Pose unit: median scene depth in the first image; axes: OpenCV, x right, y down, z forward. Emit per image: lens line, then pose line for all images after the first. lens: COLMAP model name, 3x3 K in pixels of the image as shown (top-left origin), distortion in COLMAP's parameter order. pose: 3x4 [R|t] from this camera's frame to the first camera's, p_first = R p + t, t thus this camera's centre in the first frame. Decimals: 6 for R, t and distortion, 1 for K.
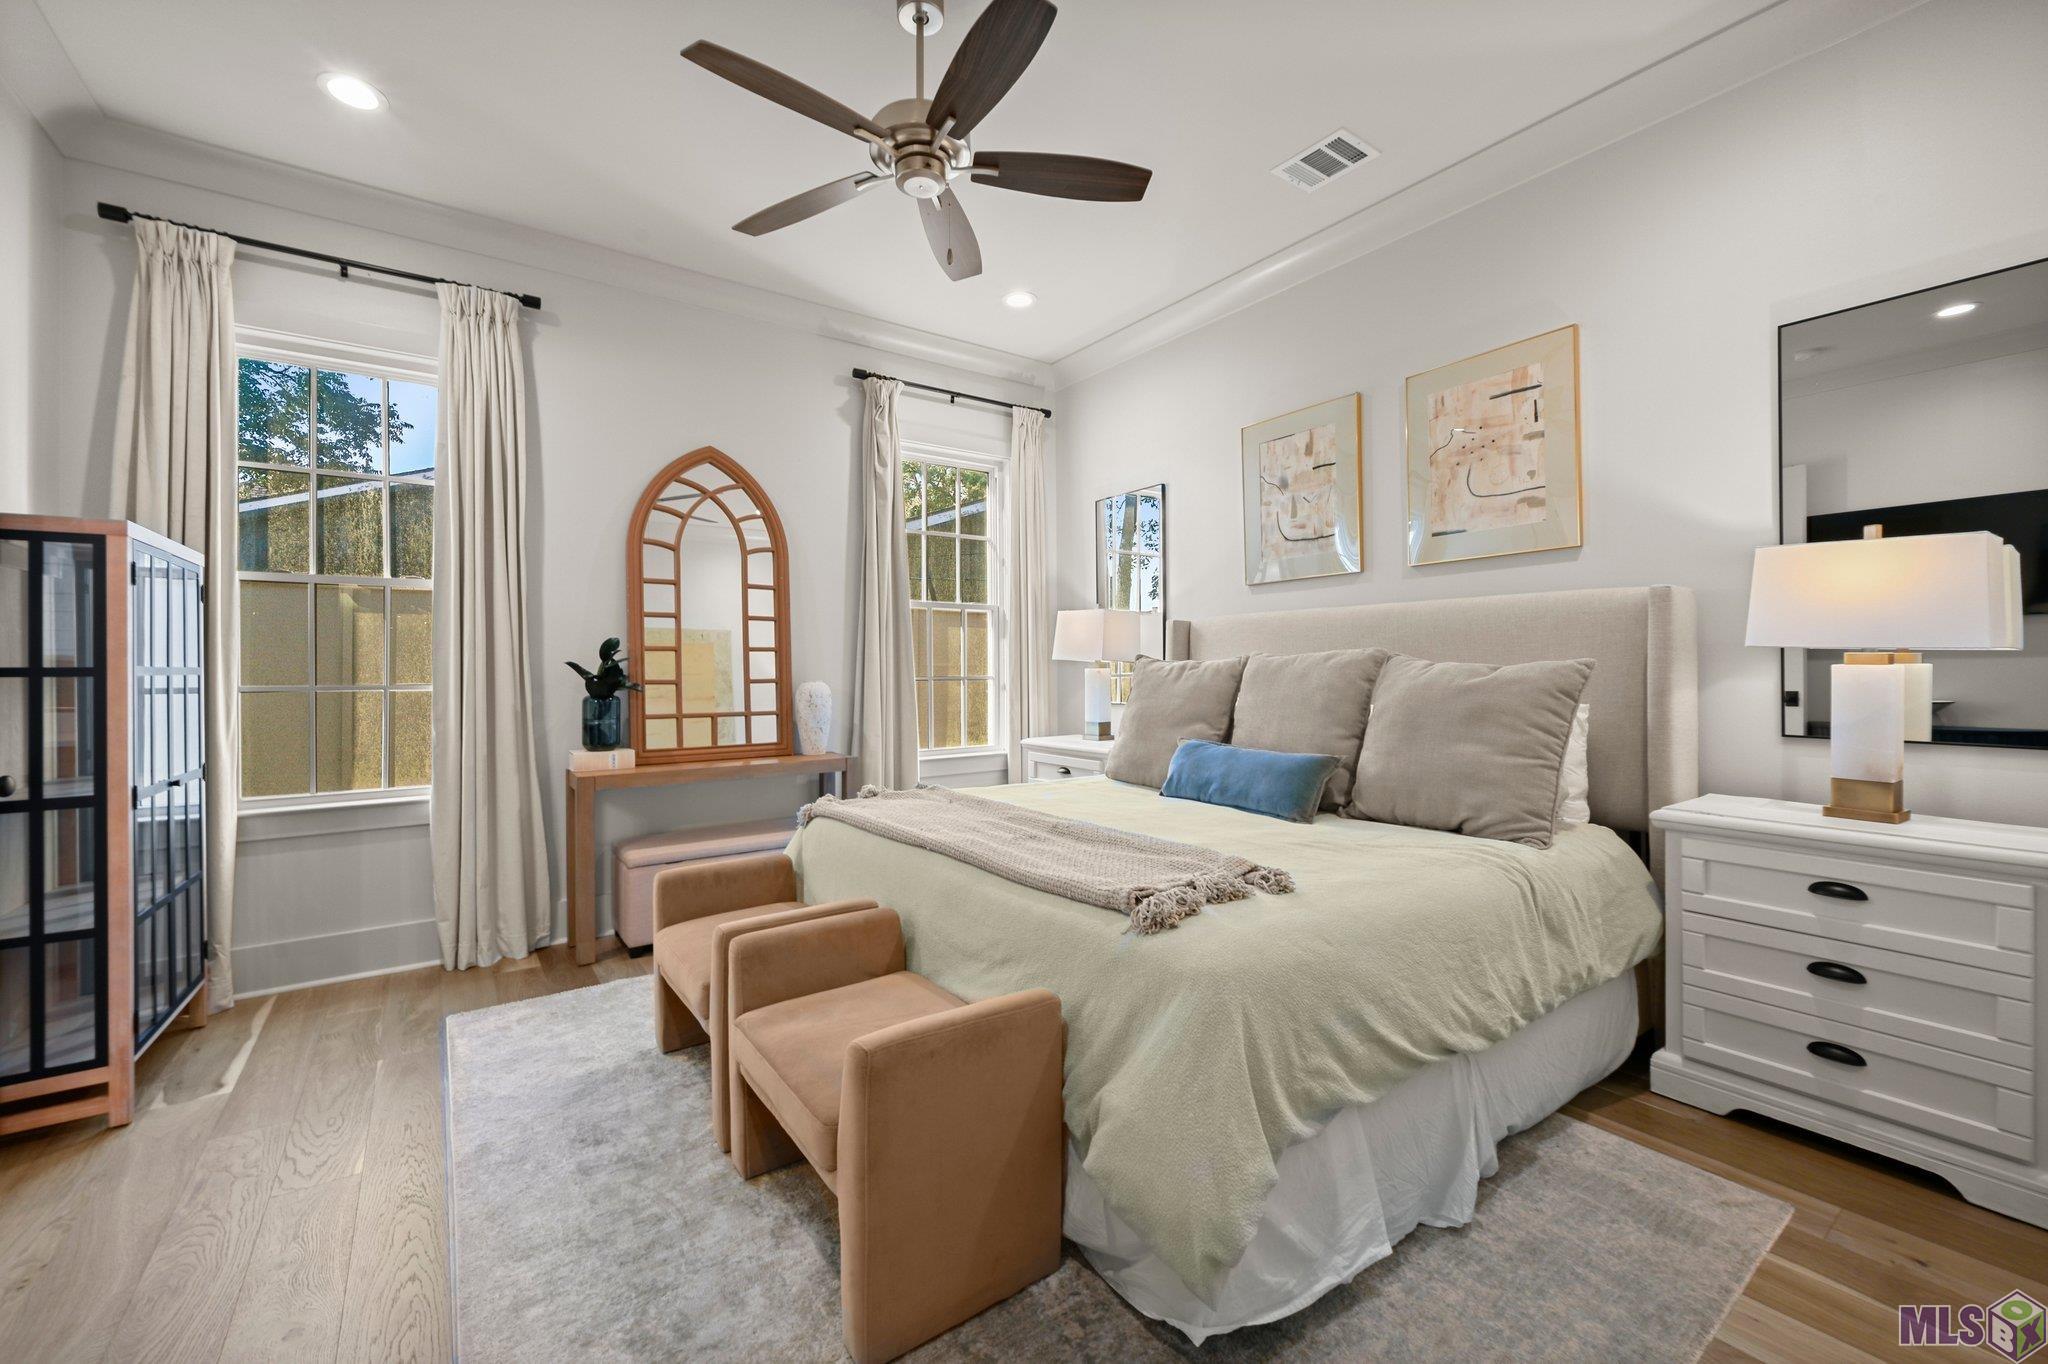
lens RADIAL K [[815.8, 0, 1031.7], [0, 815.8, 673.0], [0, 0, 1]] dist [-0.002628, 0.000060]
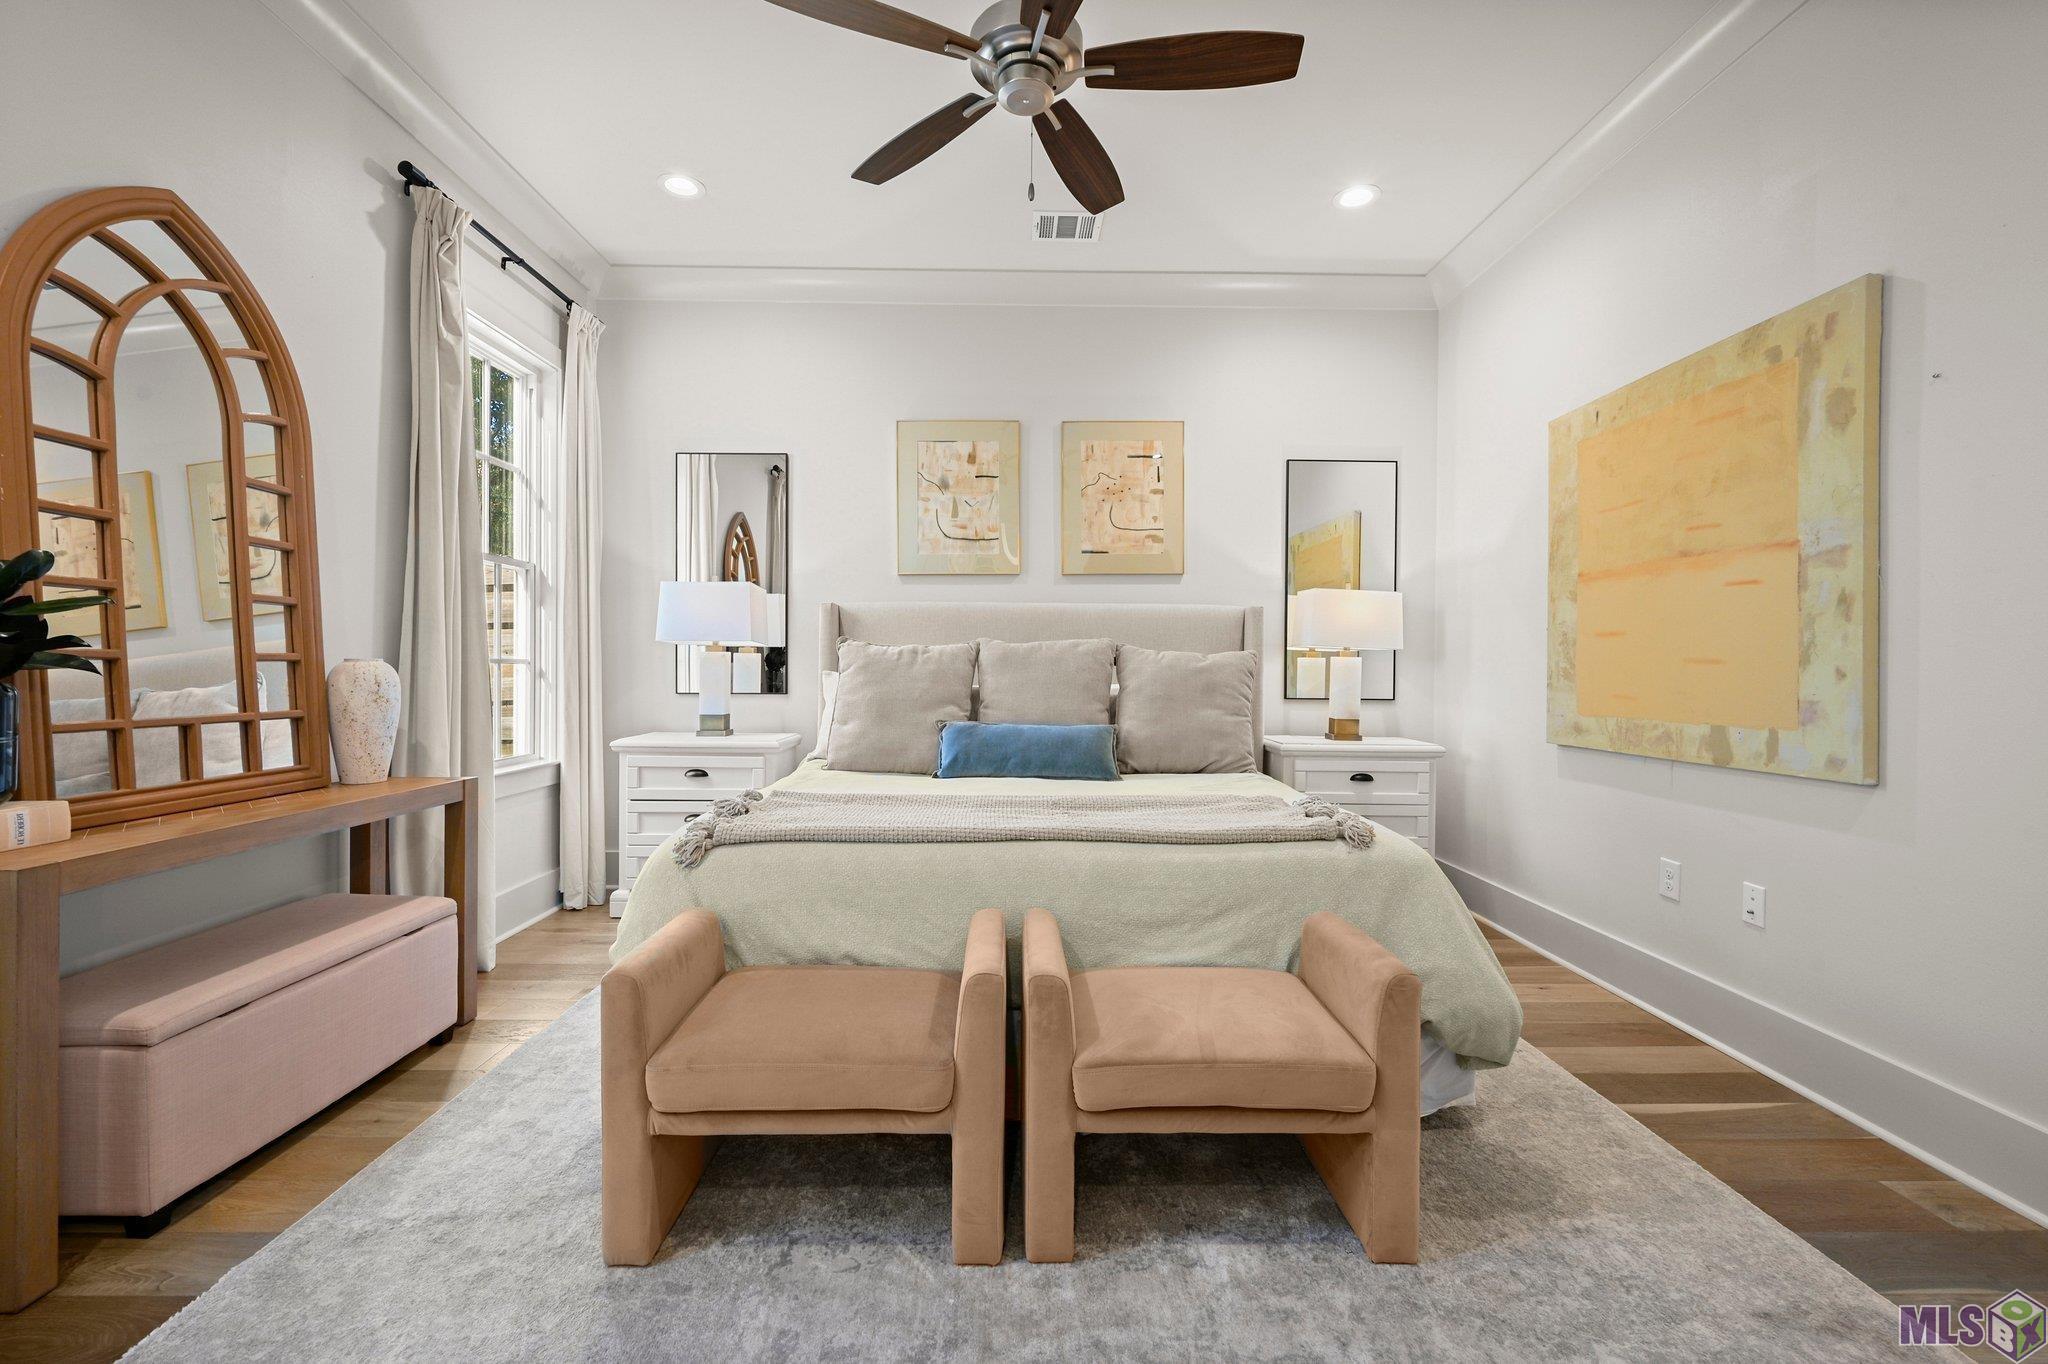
lens RADIAL K [[815.8, 0, 1021.8], [0, 815.8, 685.1], [0, 0, 1]] dist [-0.002628, 0.000060]
pose [[0.584925, -0.007311, 0.811054, -0.523611], [-0.006711, 0.999882, 0.013853, 0.018636], [-0.811059, -0.013546, 0.584807, 0.289275]]
